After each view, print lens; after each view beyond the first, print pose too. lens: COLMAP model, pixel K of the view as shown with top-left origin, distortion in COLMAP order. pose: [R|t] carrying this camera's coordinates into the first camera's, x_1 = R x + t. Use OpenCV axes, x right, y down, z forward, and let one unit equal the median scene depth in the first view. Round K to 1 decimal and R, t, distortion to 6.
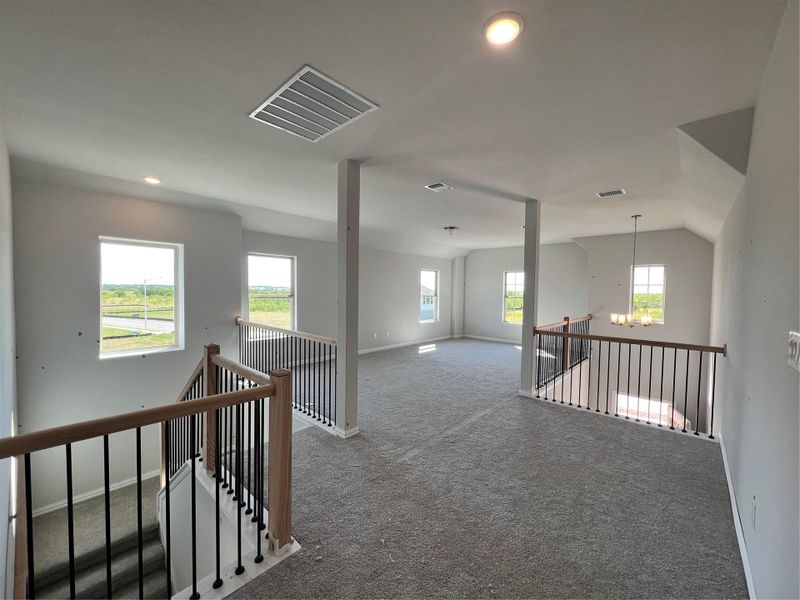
lens RADIAL K [[320.3, 0, 396.9], [0, 320.3, 298.8], [0, 0, 1]] dist [0.000384, -0.000105]
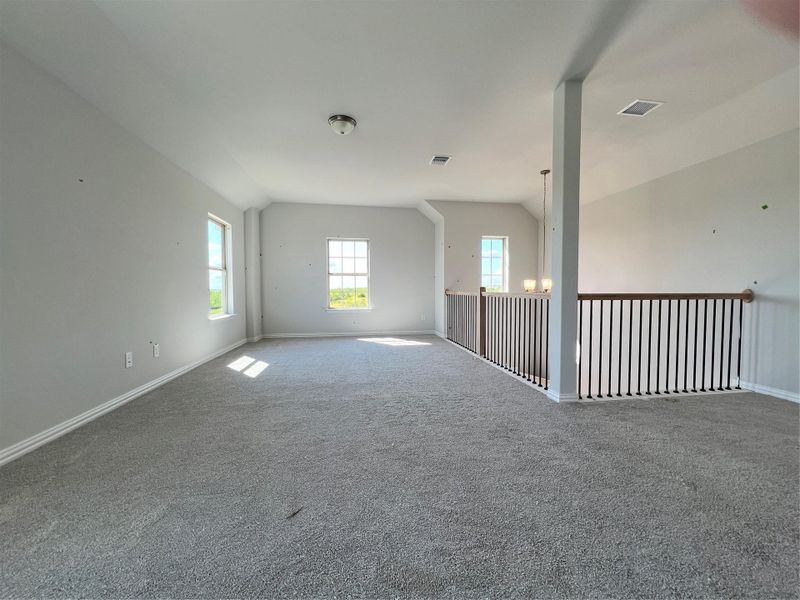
lens RADIAL K [[320.3, 0, 396.9], [0, 320.3, 298.8], [0, 0, 1]] dist [0.000384, -0.000105]
pose [[0.616395, -0.037294, 0.786554, -0.133632], [0.036470, 0.999158, 0.018794, 0.041505], [-0.786592, 0.017101, 0.617236, 0.428554]]
